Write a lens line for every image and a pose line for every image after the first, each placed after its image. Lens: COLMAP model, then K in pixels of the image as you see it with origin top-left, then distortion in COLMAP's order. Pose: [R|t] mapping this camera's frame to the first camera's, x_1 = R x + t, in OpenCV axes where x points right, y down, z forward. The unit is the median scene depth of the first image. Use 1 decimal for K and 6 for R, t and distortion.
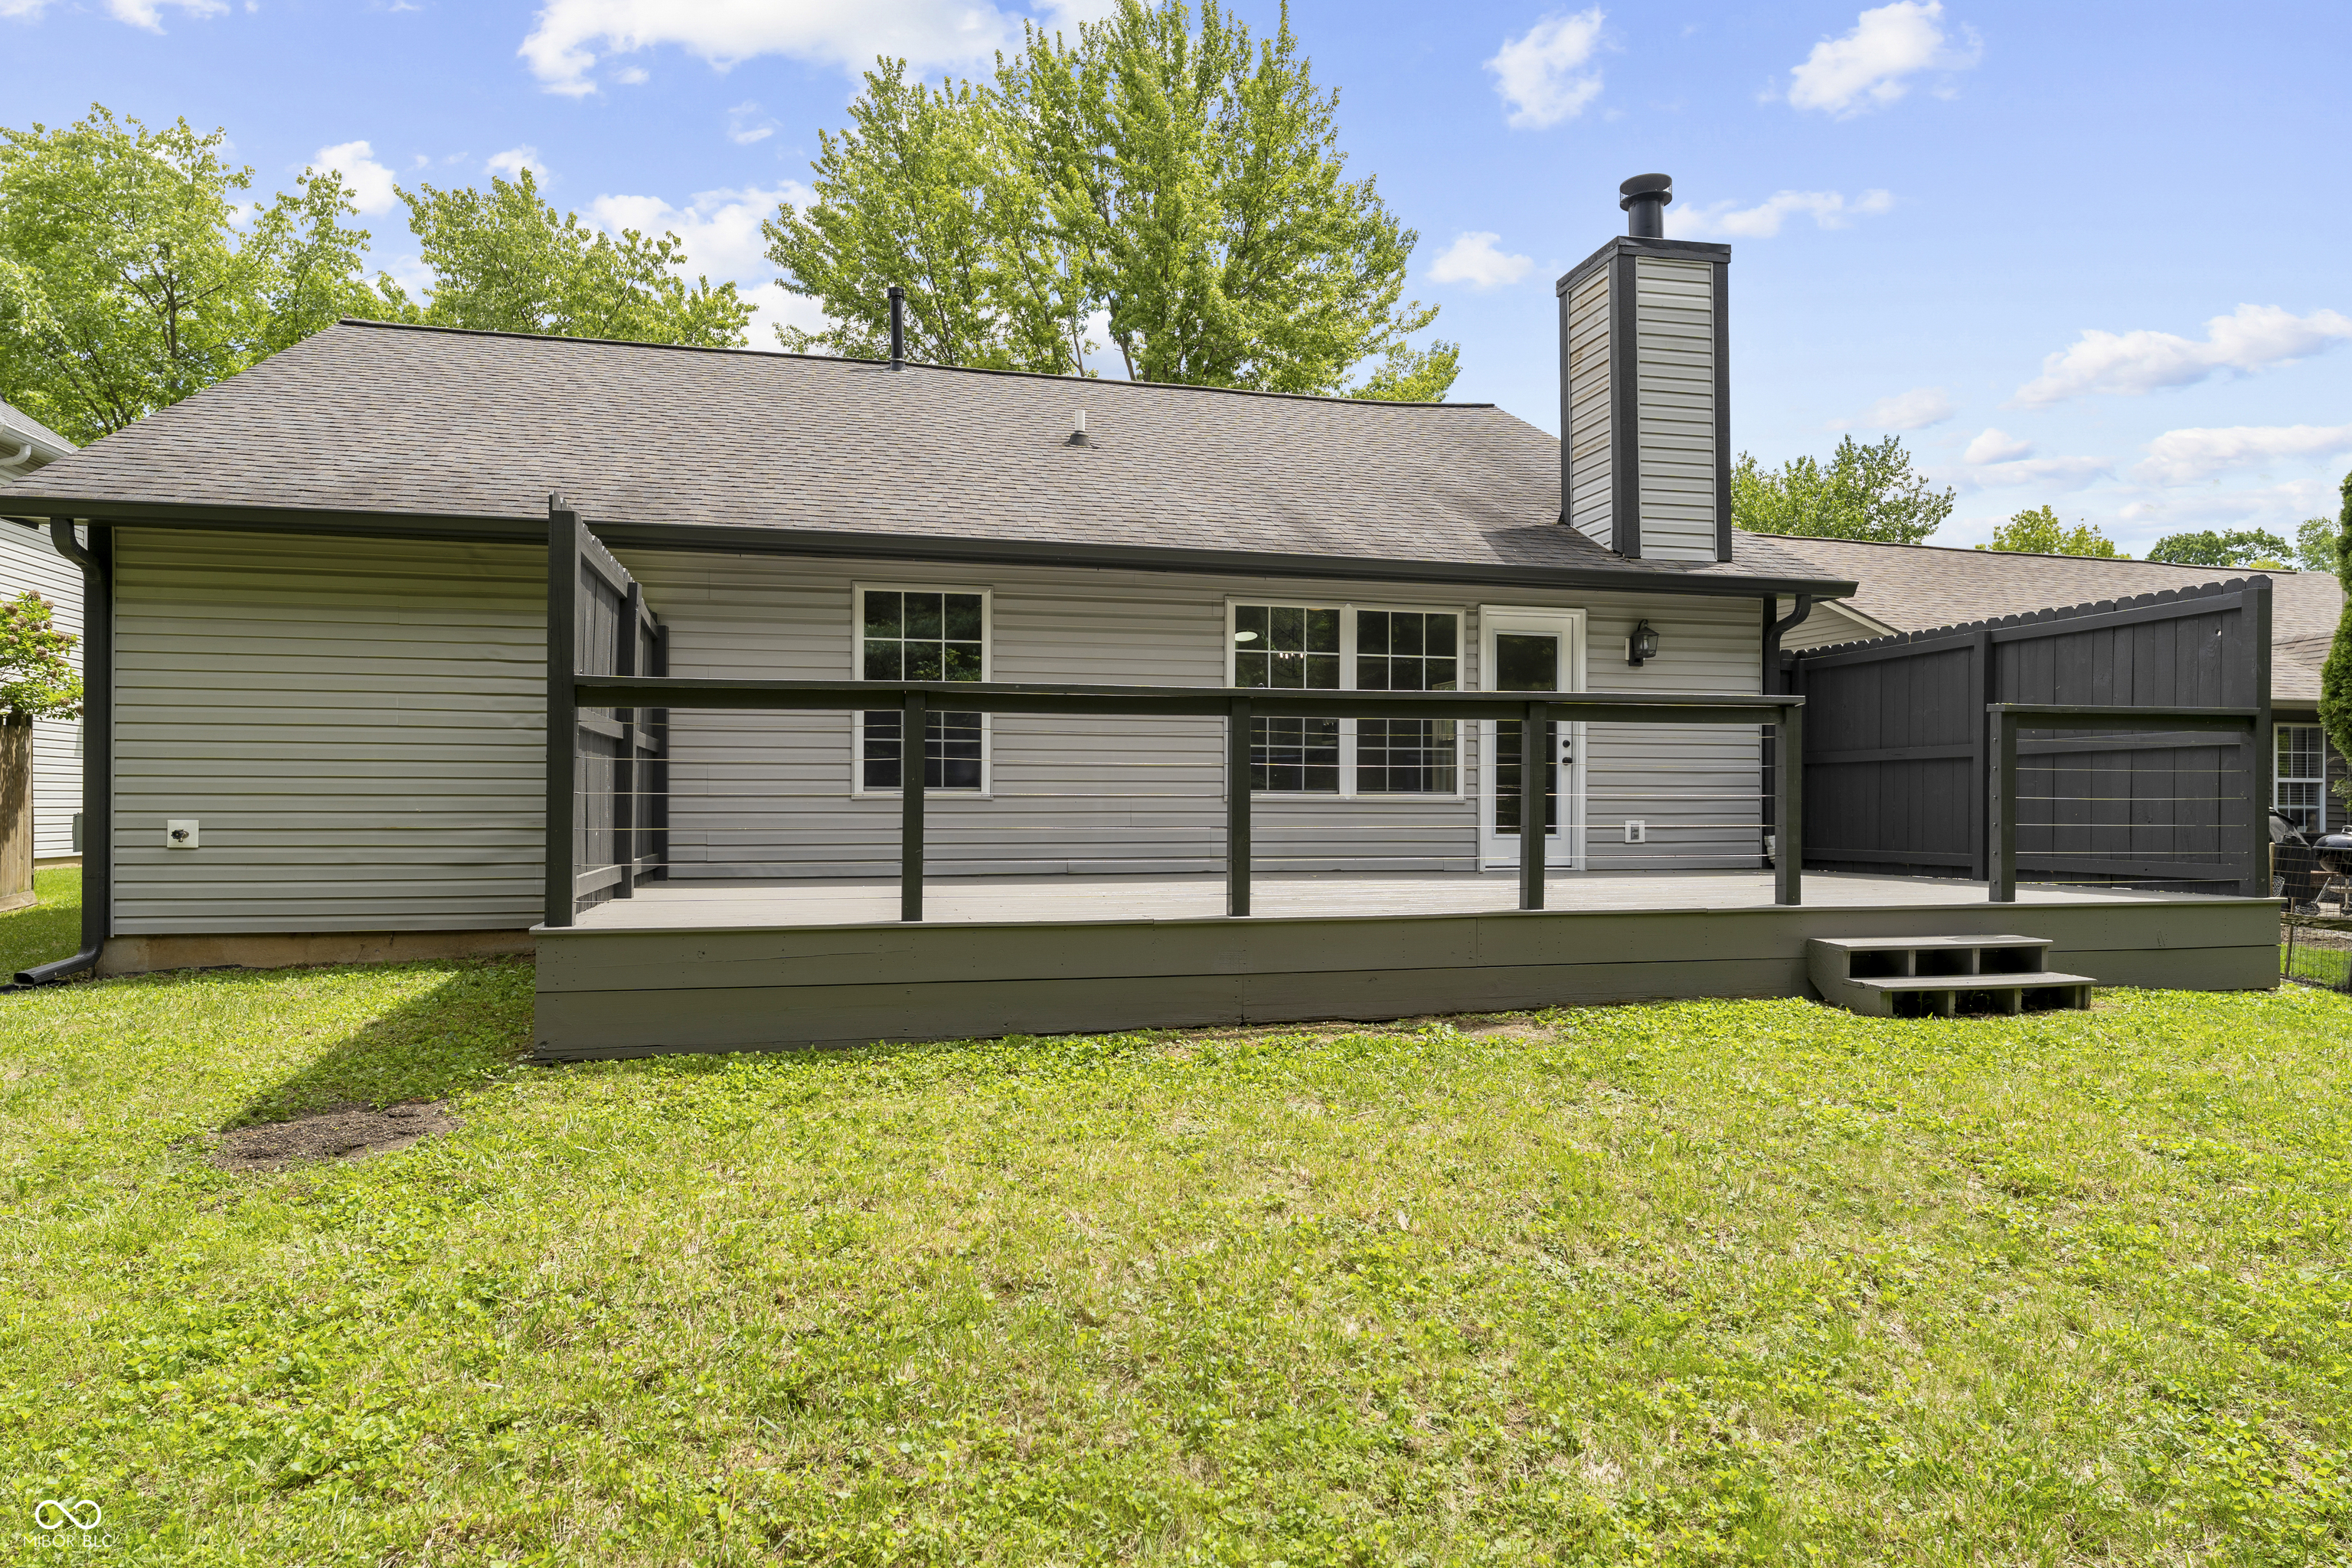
lens RADIAL K [[1426.1, 0, 1183.8], [0, 1426.1, 790.7], [0, 0, 1]] dist [-0.008191, -0.002452]
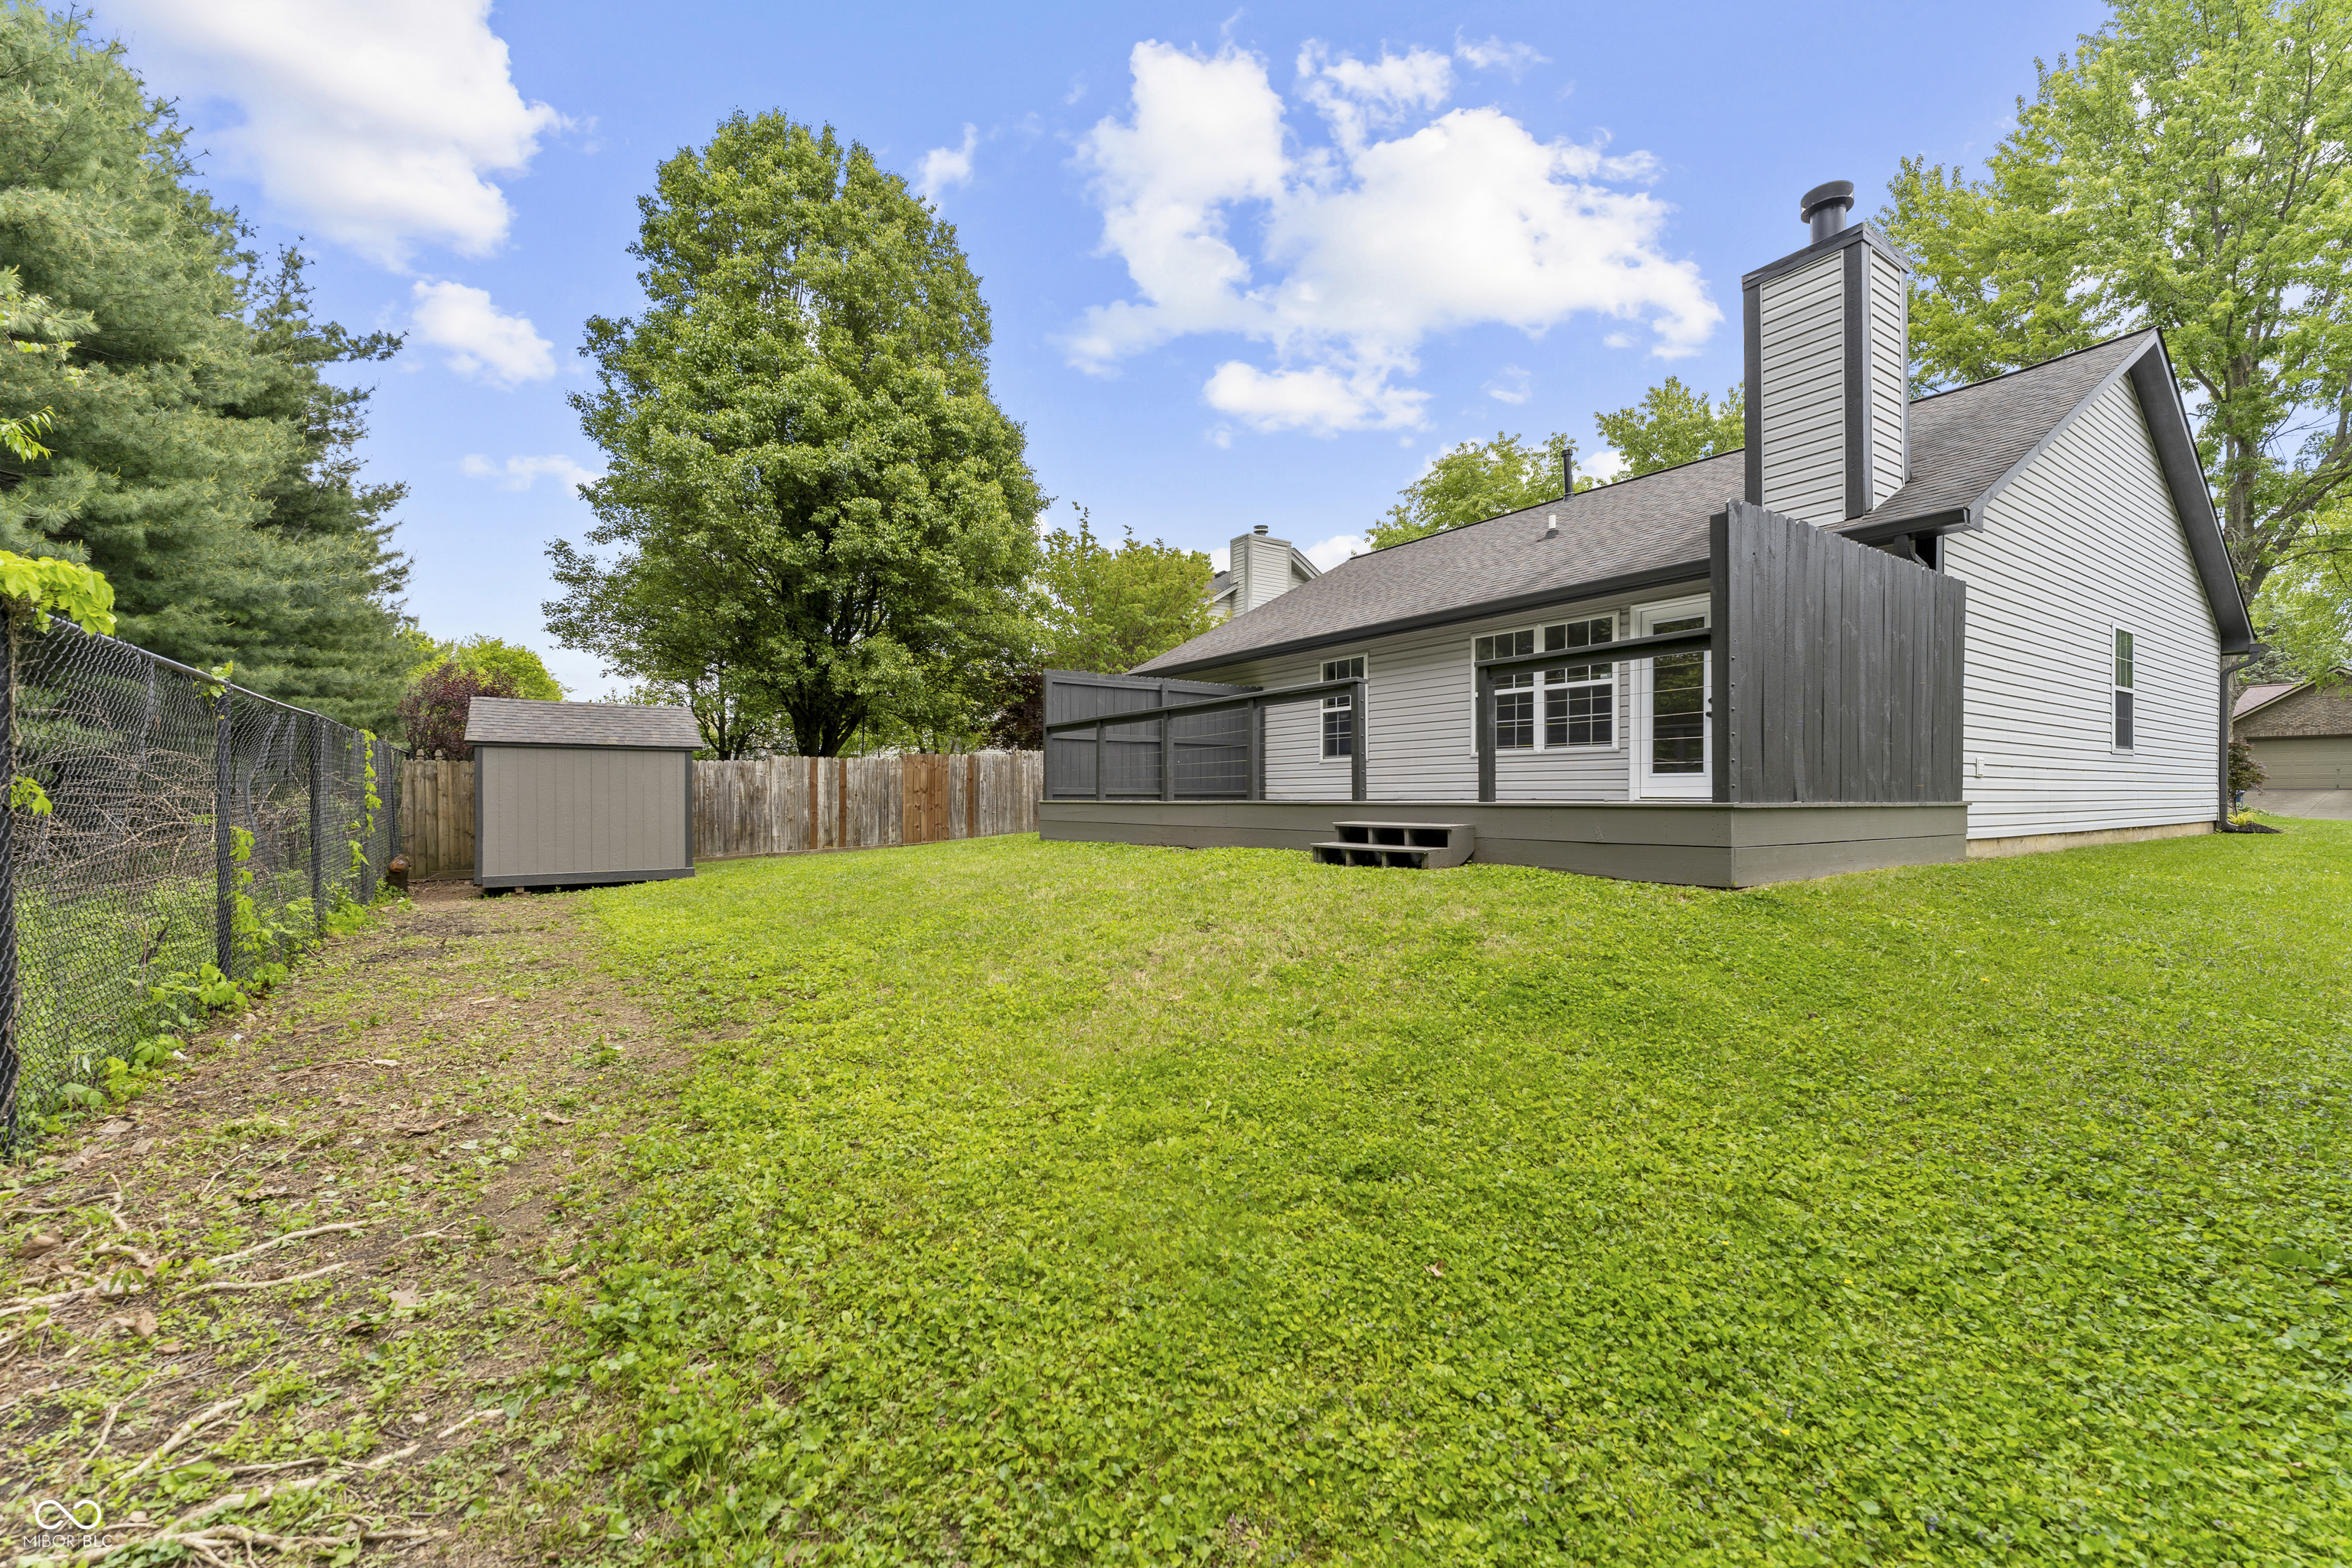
lens RADIAL K [[960.7, 0, 1162.8], [0, 960.7, 799.3], [0, 0, 1]] dist [-0.000171, 0.000312]
pose [[0.351726, -0.000960, -0.936103, 0.920051], [0.012256, 0.999918, 0.003580, 0.047003], [0.936023, -0.012732, 0.351709, 0.252613]]
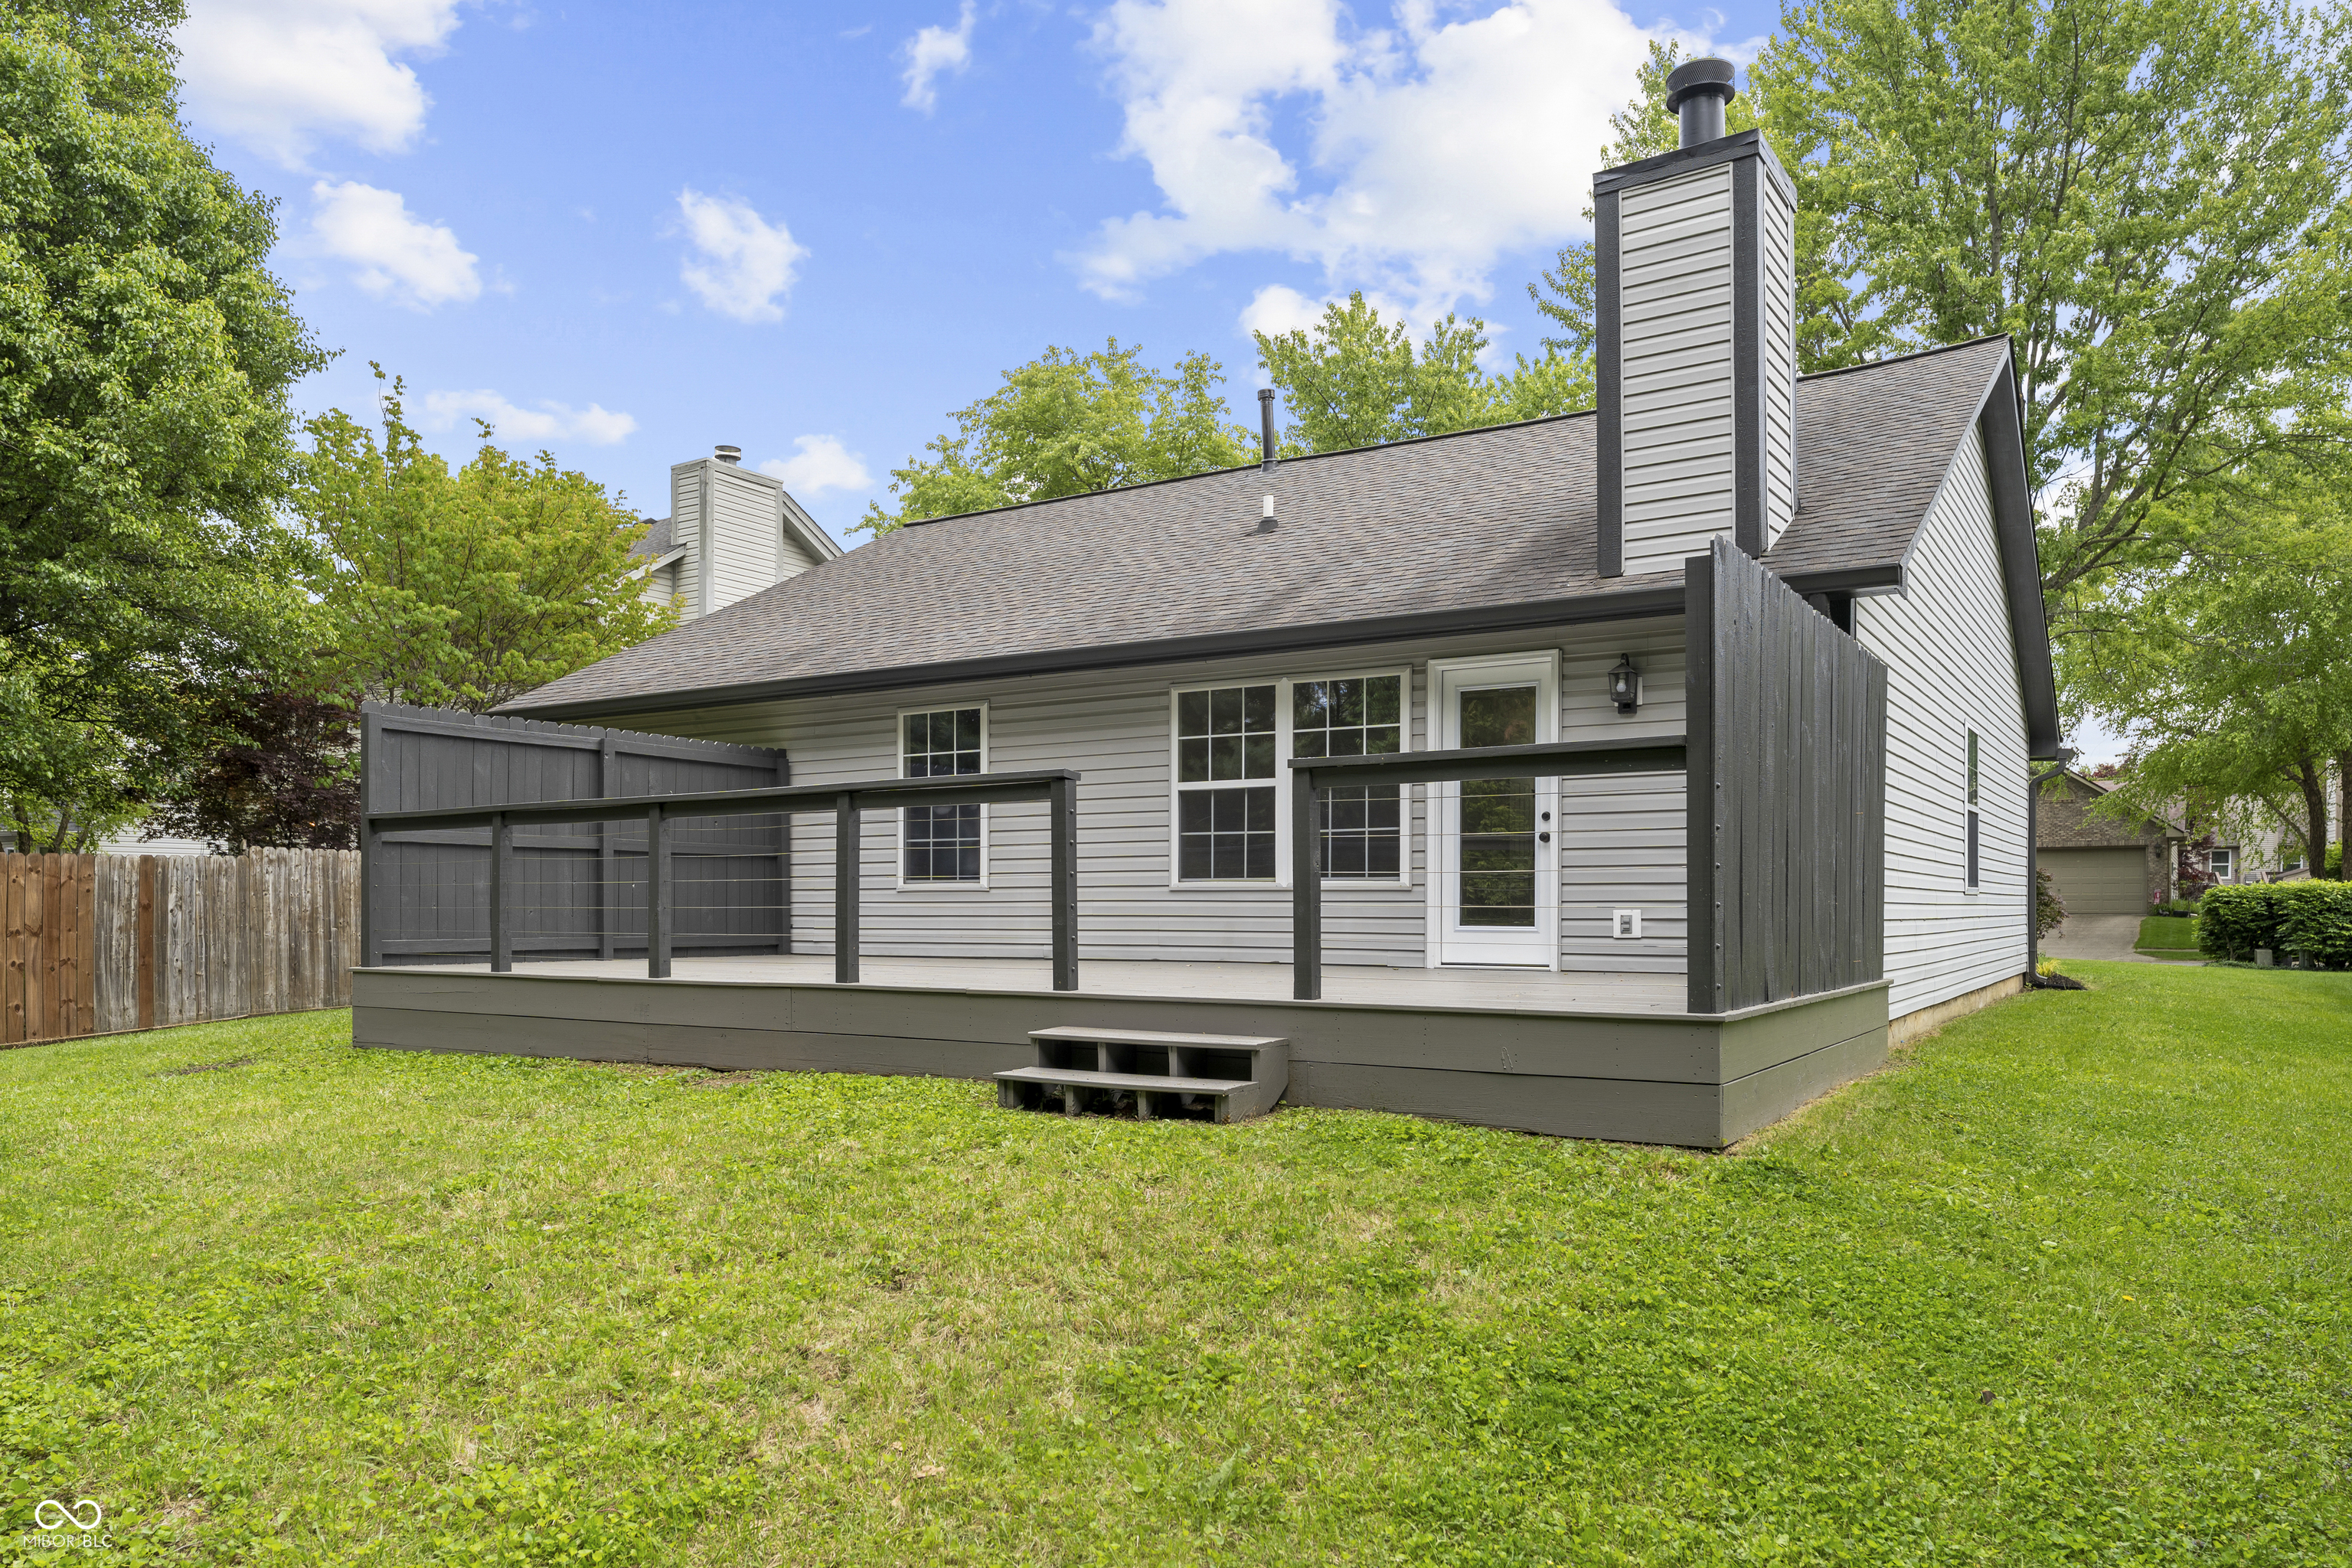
lens RADIAL K [[1617.6, 0, 1162.6], [0, 1617.6, 905.2], [0, 0, 1]] dist [-0.007820, 0.014314]
pose [[0.689412, -0.003681, -0.724360, 0.812855], [0.007995, 0.999965, 0.002528, 0.014833], [0.724325, -0.007534, 0.689417, 0.205204]]
